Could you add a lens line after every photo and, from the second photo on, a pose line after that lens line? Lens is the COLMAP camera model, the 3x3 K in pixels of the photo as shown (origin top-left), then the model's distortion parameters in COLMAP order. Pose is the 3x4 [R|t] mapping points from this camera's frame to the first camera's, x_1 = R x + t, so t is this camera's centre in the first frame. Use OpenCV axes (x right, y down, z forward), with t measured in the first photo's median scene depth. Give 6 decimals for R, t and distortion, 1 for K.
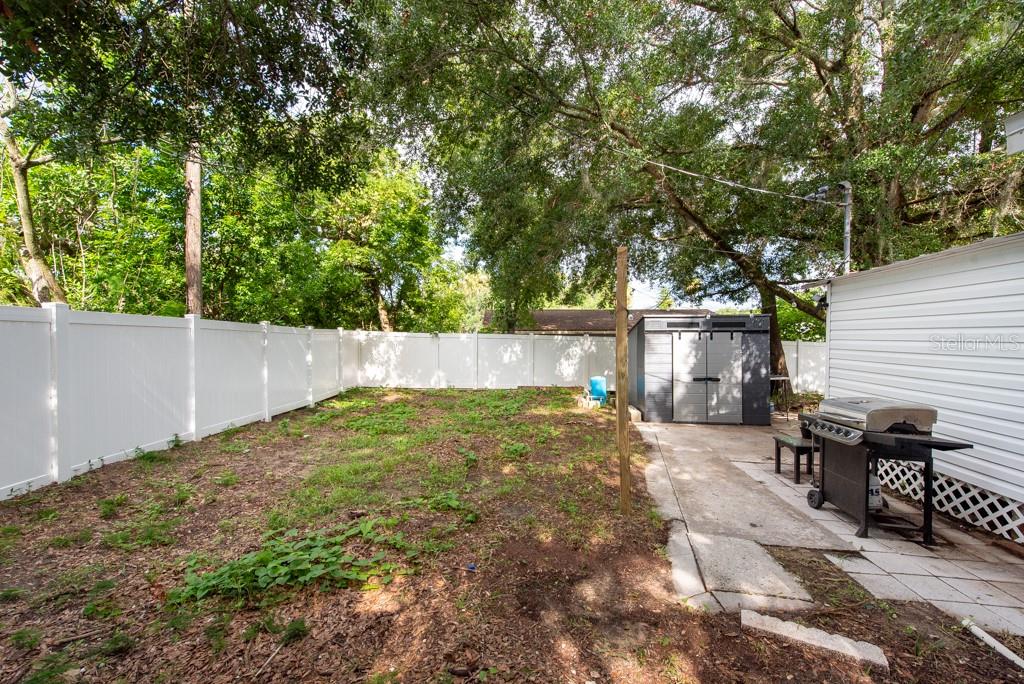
lens RADIAL K [[398.6, 0, 517.0], [0, 398.6, 339.8], [0, 0, 1]] dist [0.003063, -0.000498]
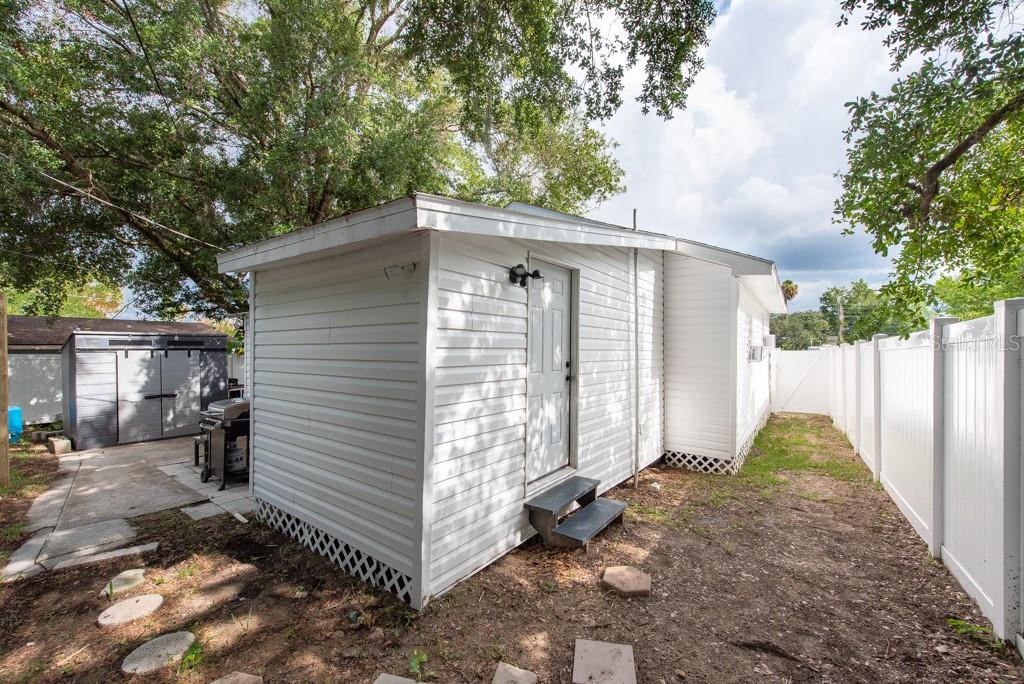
lens RADIAL K [[398.6, 0, 497.5], [0, 398.6, 356.0], [0, 0, 1]] dist [0.003063, -0.000498]
pose [[0.516929, -0.014985, 0.855897, 0.046093], [0.007945, 0.999888, 0.012707, -0.011102], [-0.855992, 0.000231, 0.516990, -0.271601]]
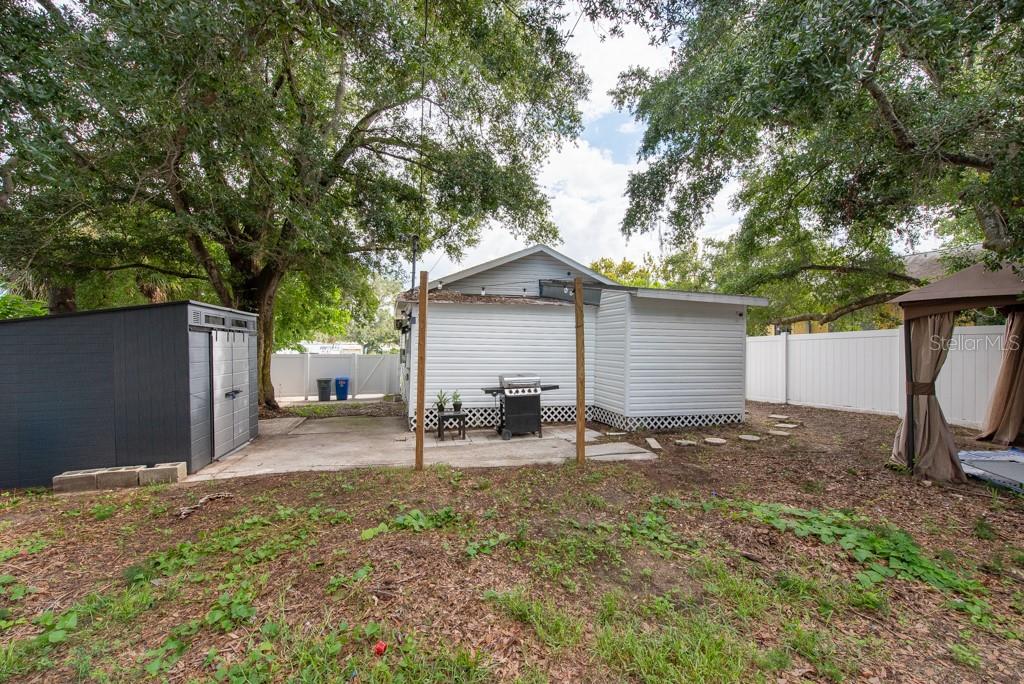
lens RADIAL K [[398.6, 0, 515.0], [0, 398.6, 345.7], [0, 0, 1]] dist [0.003063, -0.000498]
pose [[-0.355086, -0.005590, 0.934817, -0.425560], [-0.008364, 0.999961, 0.002803, 0.002153], [-0.934796, -0.006824, -0.355118, 0.754330]]
